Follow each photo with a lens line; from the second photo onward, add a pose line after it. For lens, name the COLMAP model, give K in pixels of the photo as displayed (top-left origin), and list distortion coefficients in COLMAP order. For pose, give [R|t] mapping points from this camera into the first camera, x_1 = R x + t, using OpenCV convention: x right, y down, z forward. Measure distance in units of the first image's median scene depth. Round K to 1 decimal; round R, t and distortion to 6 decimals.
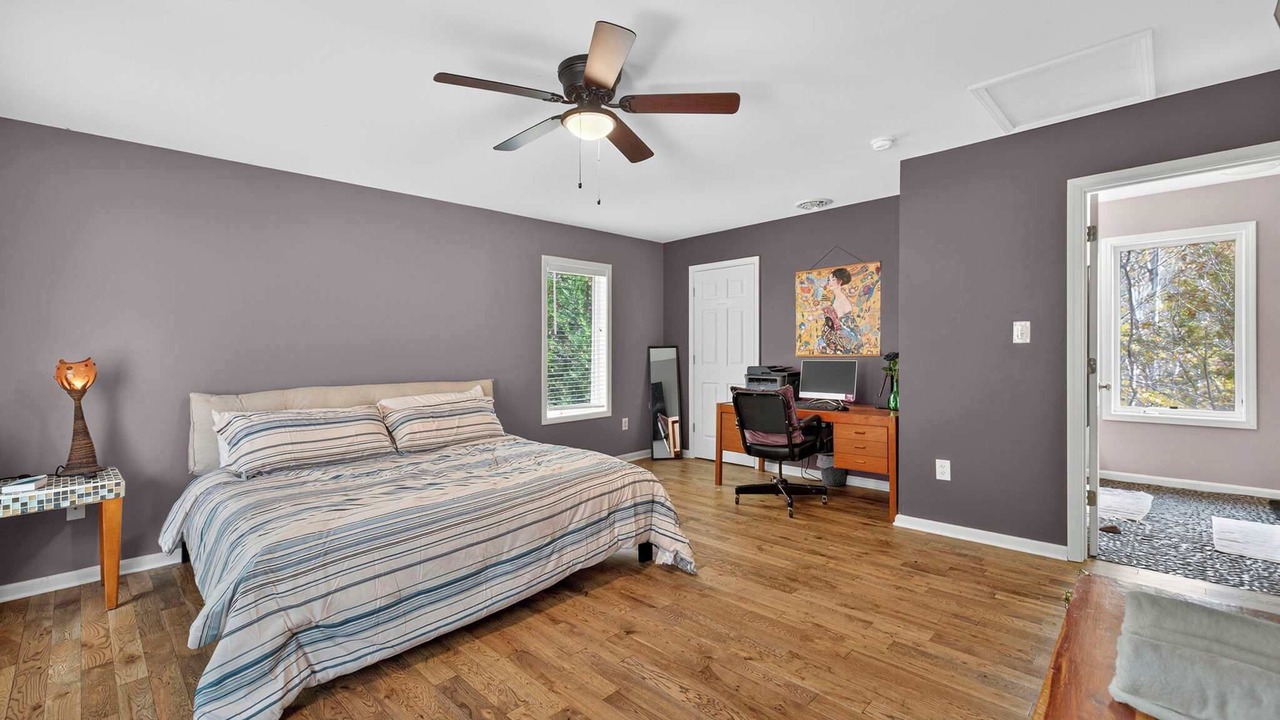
lens RADIAL K [[547.2, 0, 634.7], [0, 547.2, 300.9], [0, 0, 1]] dist [0.002643, 0.000182]
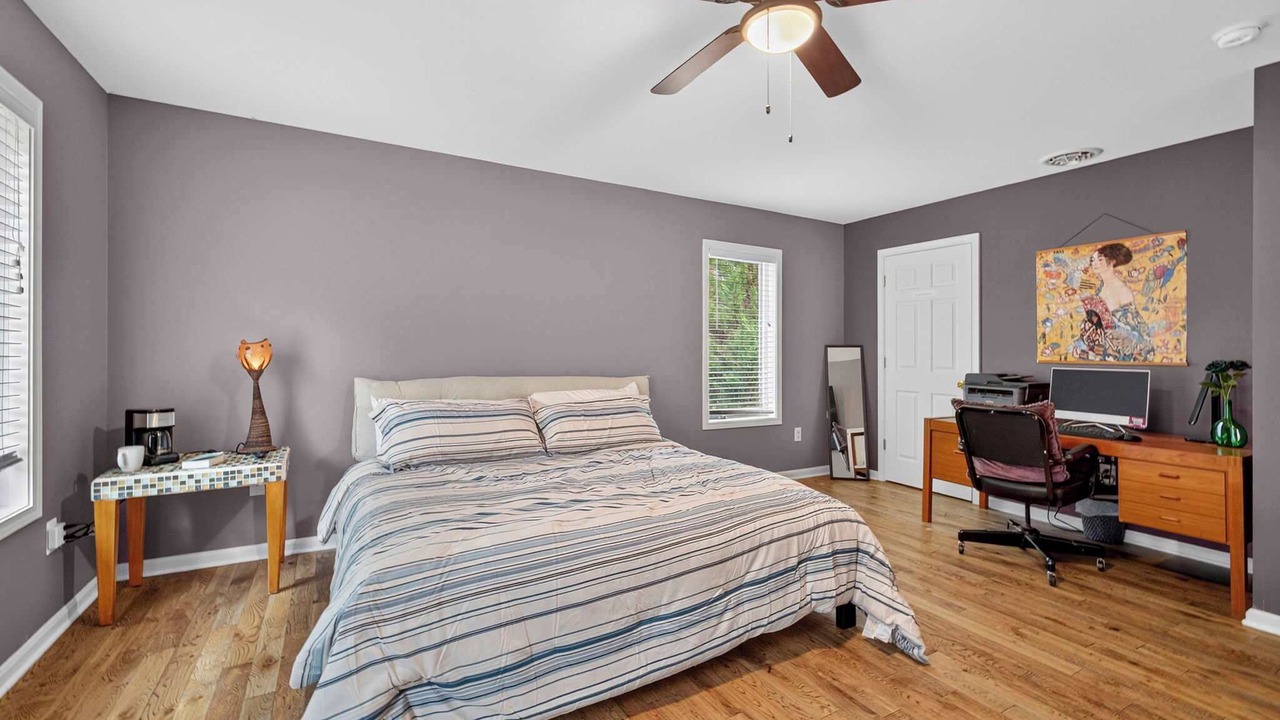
lens RADIAL K [[535.3, 0, 634.8], [0, 535.3, 317.2], [0, 0, 1]] dist [0.001896, 0.000287]
pose [[0.960514, 0.009990, -0.278052, -0.059486], [-0.002060, 0.999583, 0.028800, 0.032680], [0.278223, -0.027090, 0.960134, 0.234860]]
